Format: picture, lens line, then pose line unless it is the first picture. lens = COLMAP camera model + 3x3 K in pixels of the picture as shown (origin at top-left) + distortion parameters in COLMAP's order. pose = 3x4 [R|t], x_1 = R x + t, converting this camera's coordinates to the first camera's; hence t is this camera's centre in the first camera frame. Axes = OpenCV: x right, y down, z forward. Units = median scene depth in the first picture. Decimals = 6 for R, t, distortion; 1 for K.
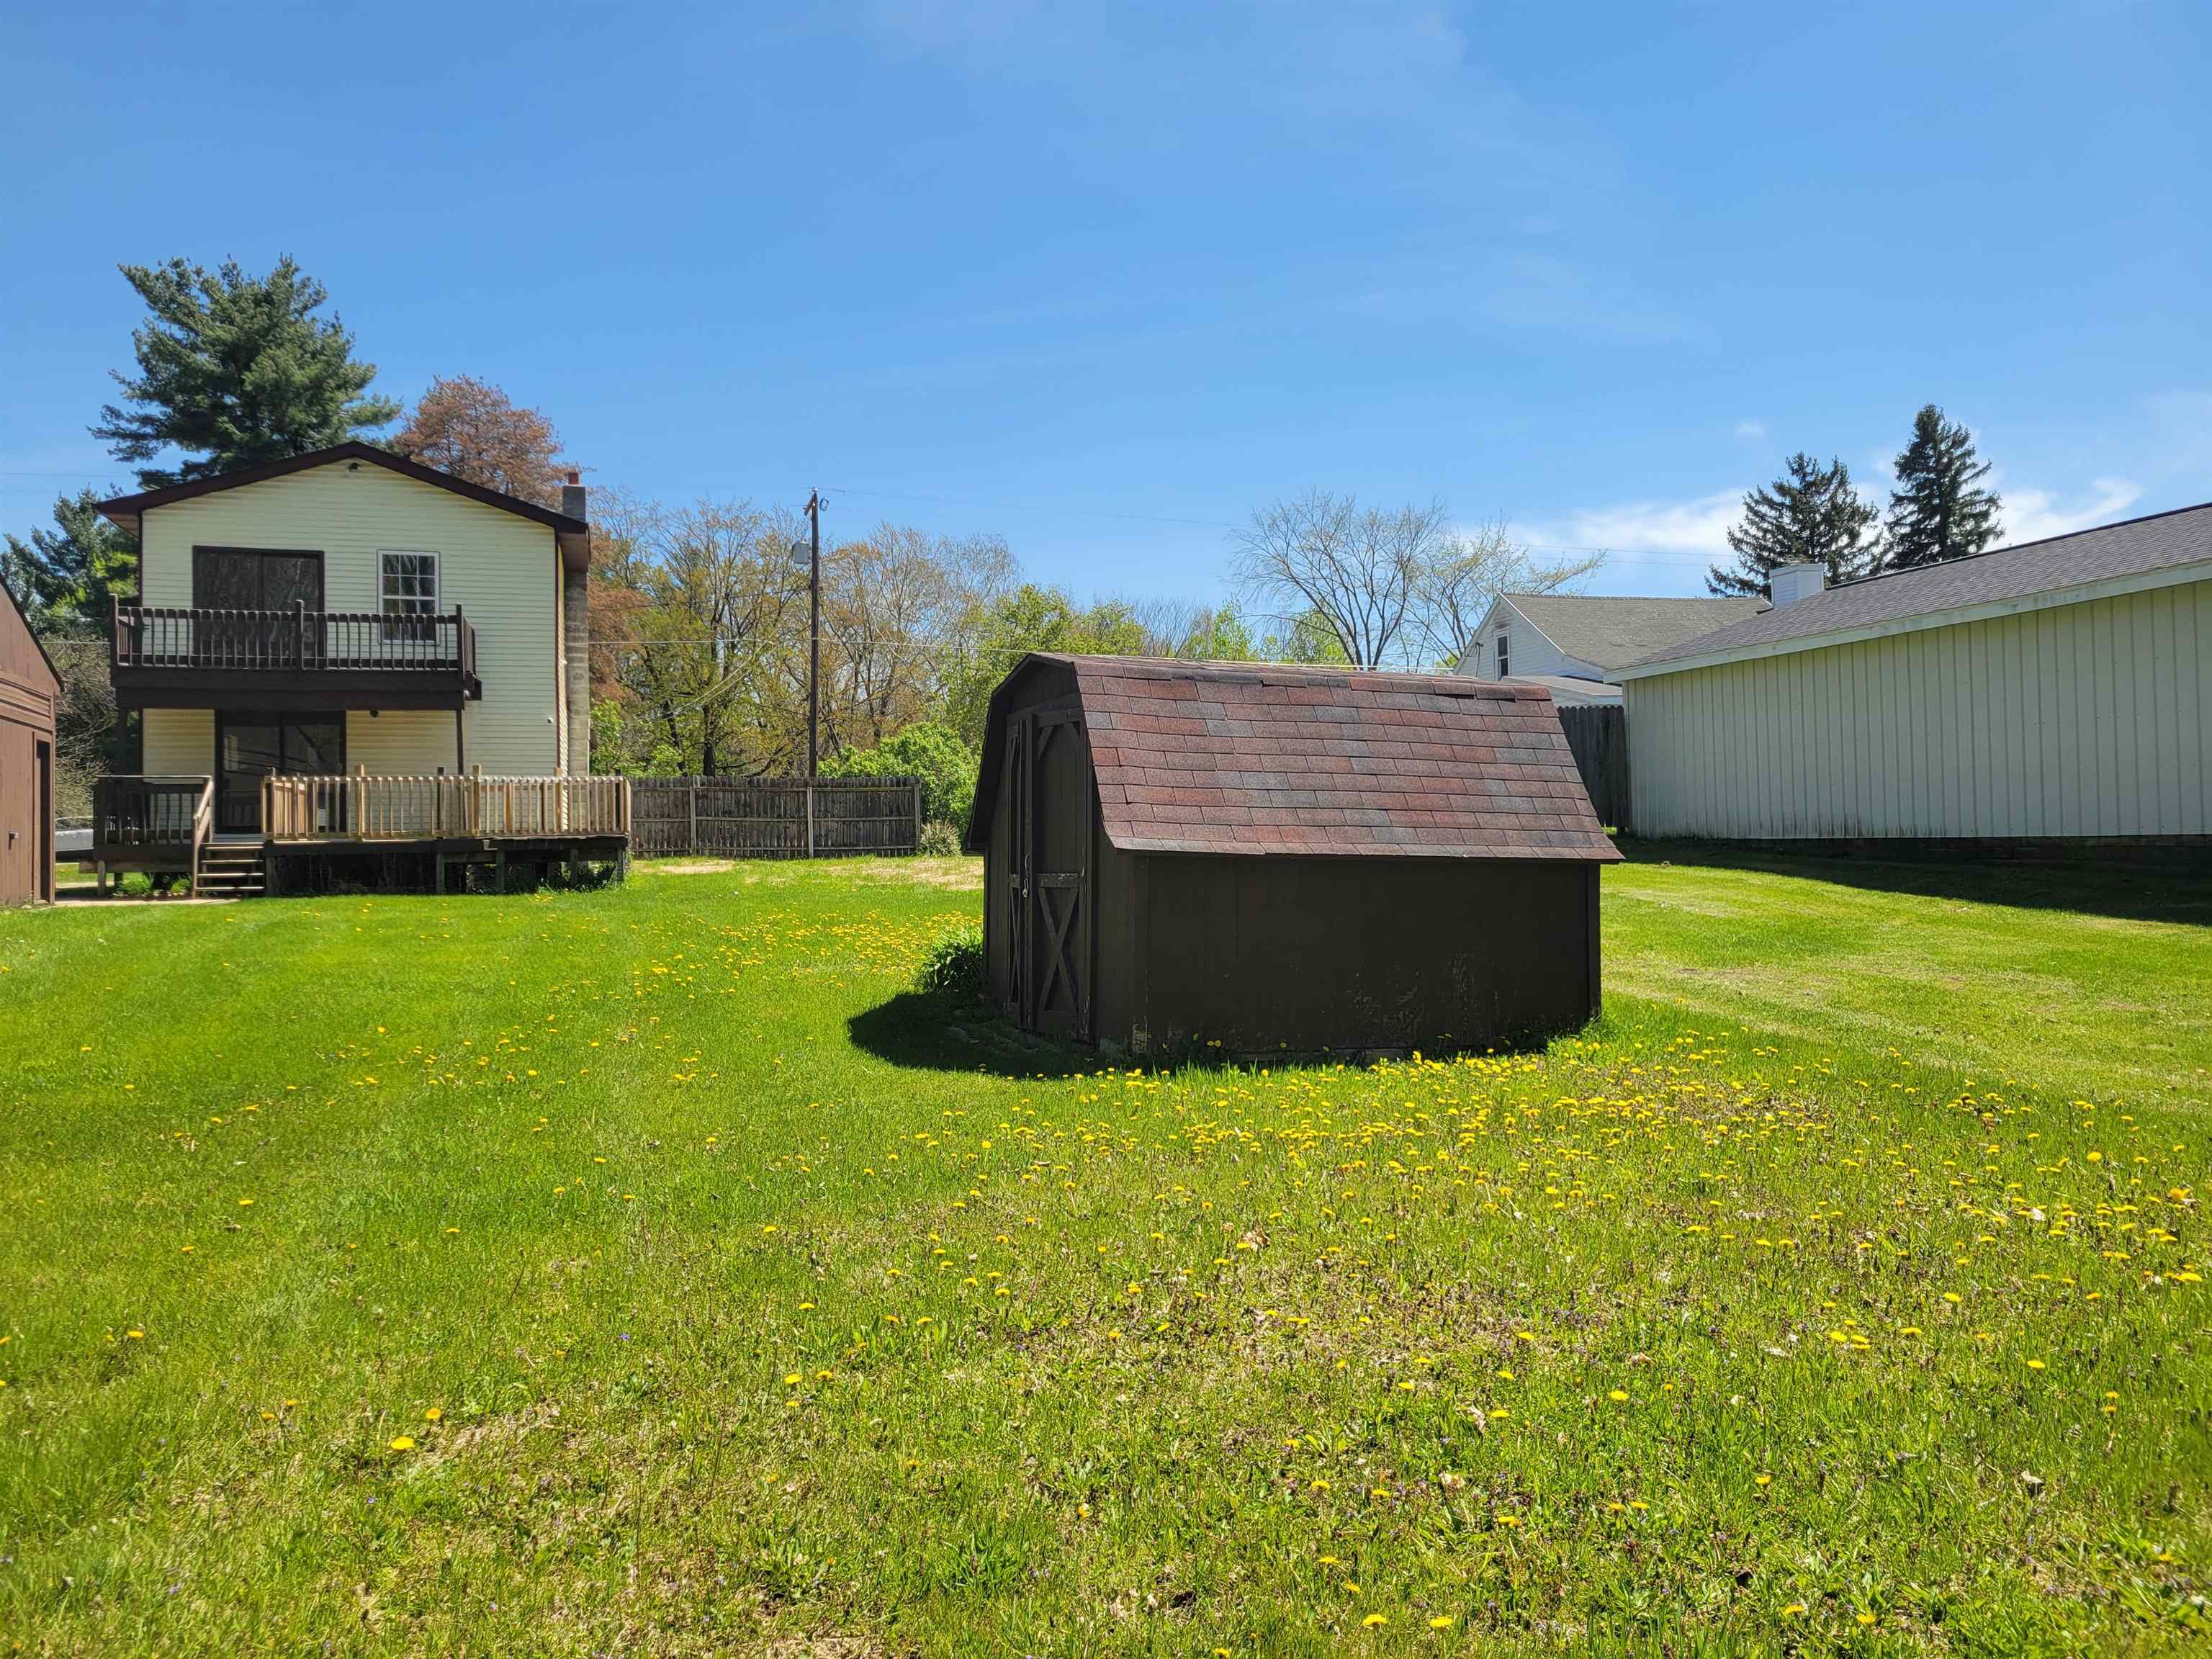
lens RADIAL K [[1700.8, 0, 1106.0], [0, 1700.8, 829.5], [0, 0, 1]] dist [0.104424, 0.000082]
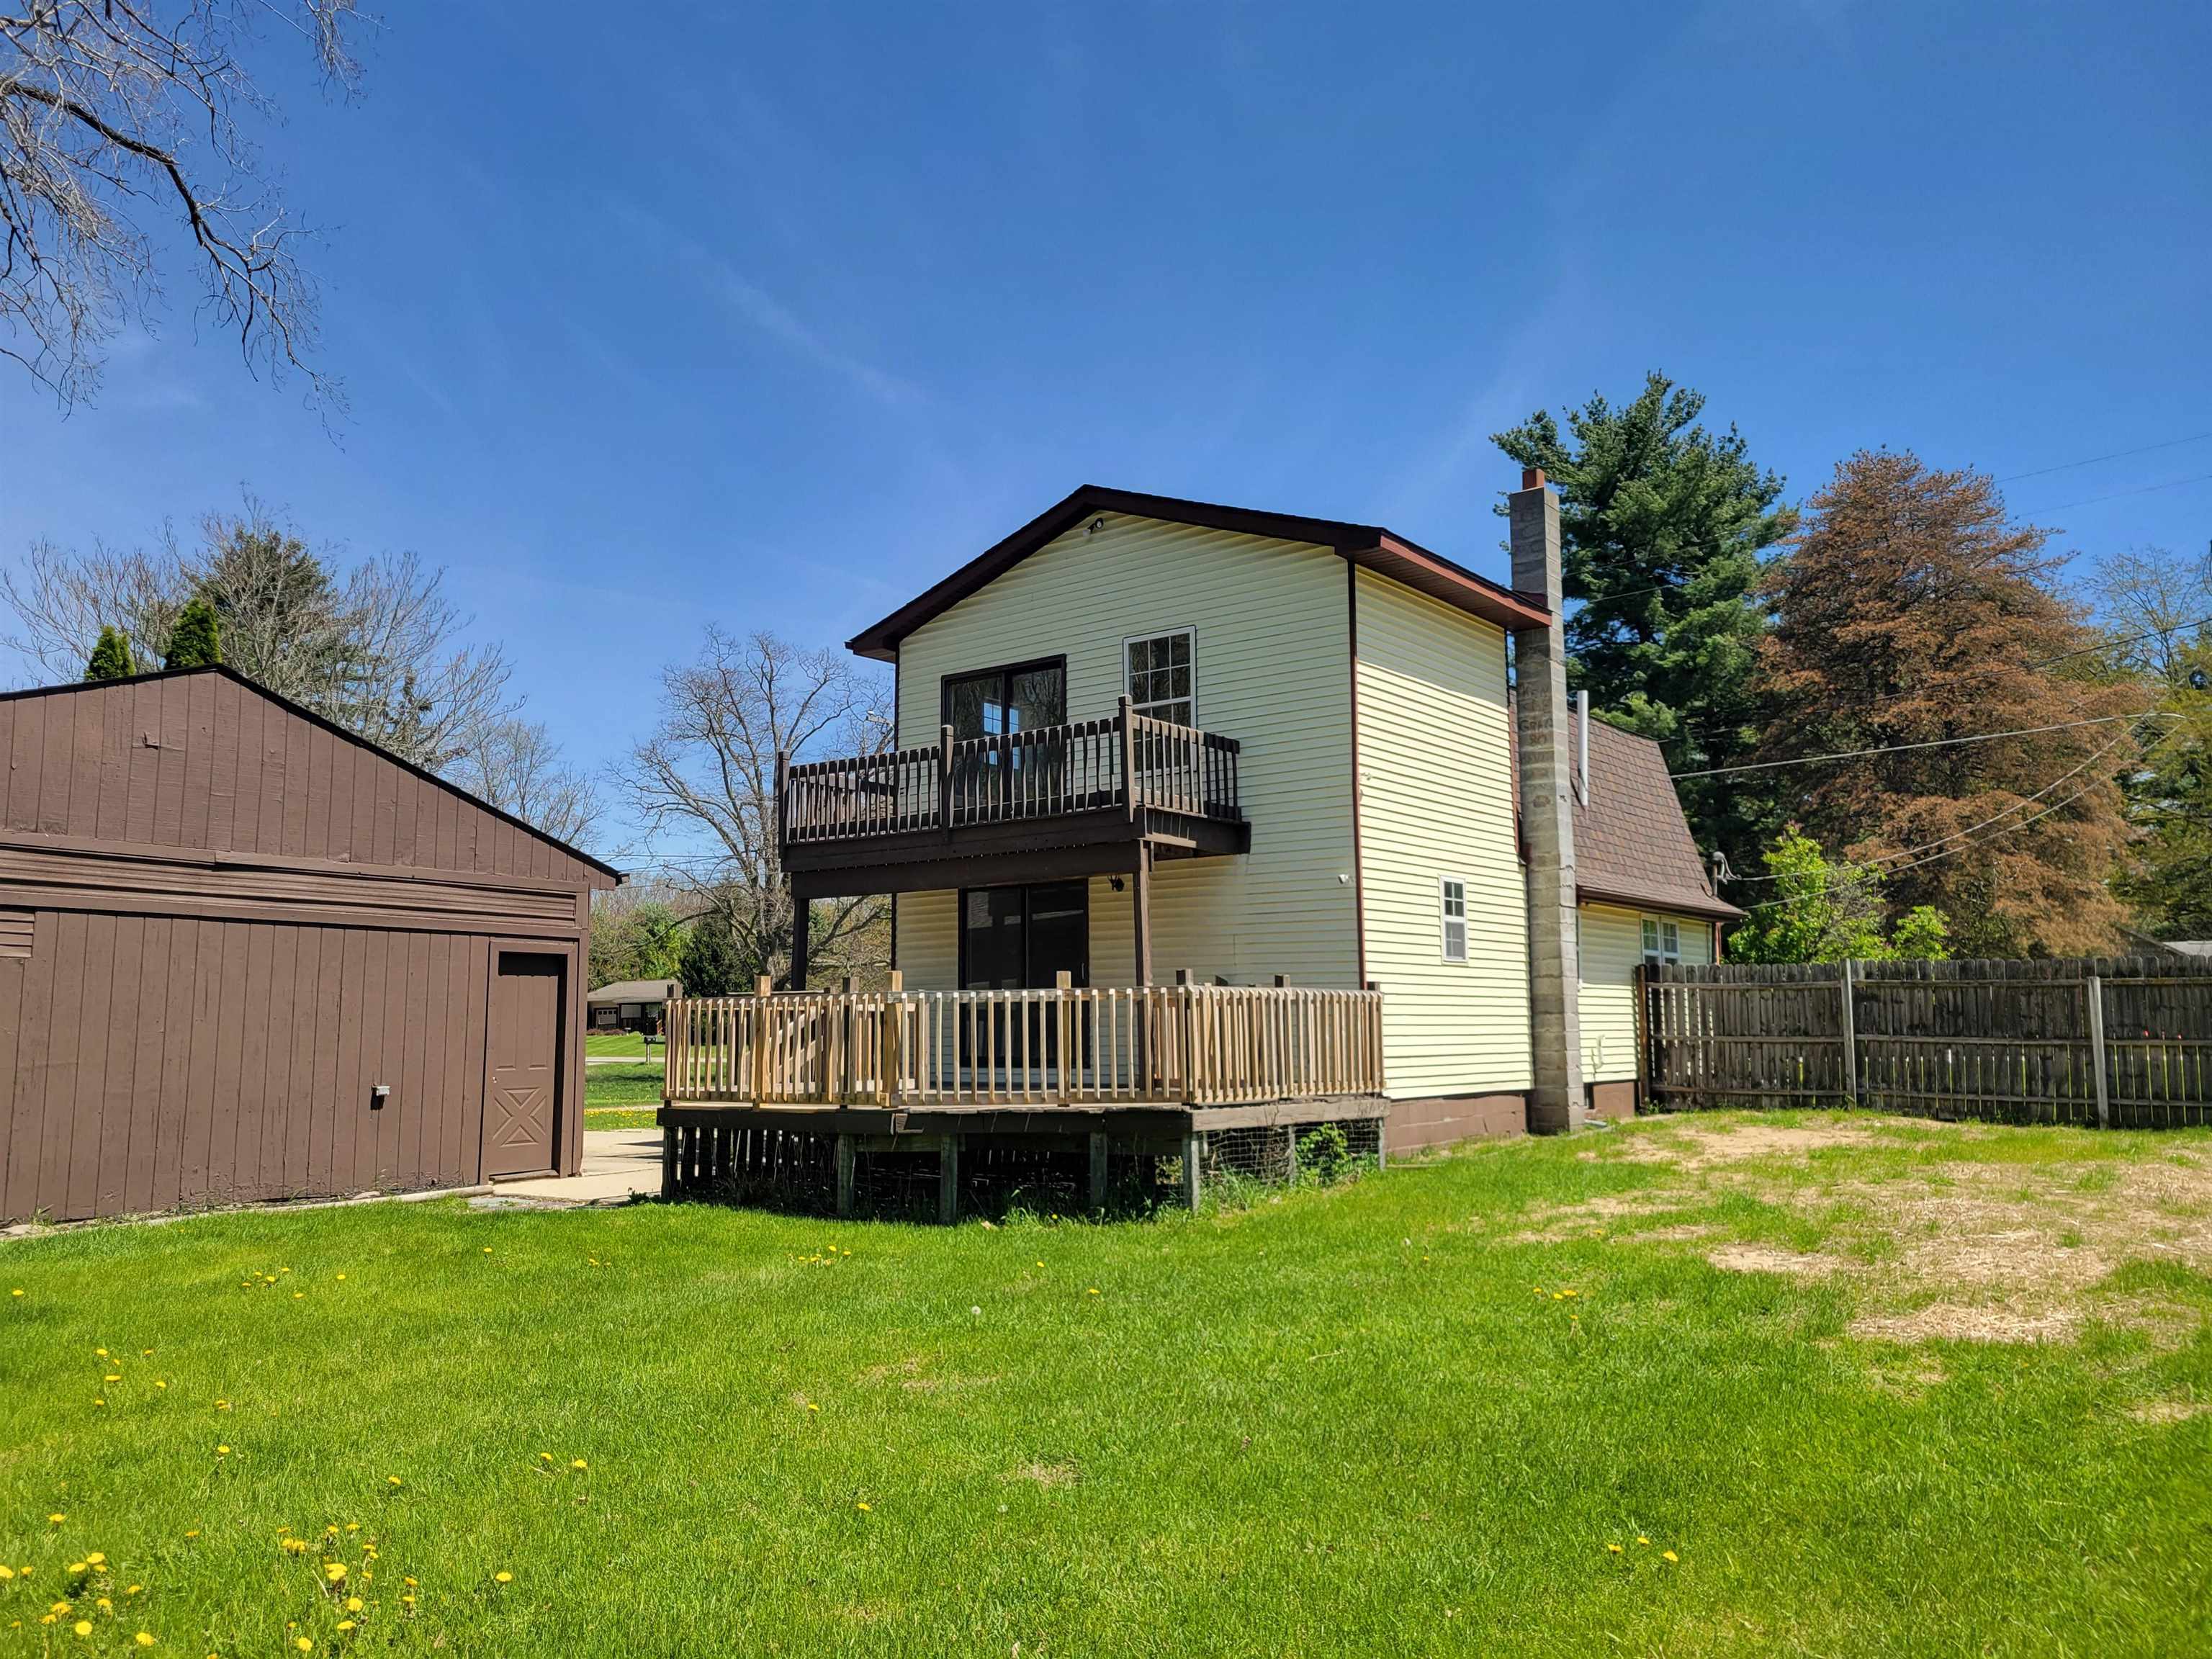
lens RADIAL K [[1700.8, 0, 1106.0], [0, 1700.8, 829.5], [0, 0, 1]] dist [0.104424, 0.000082]
pose [[0.603880, -0.083781, -0.792660, 0.064336], [0.002941, 0.994688, -0.102893, -0.016919], [0.797070, 0.059804, 0.600919, 0.466403]]
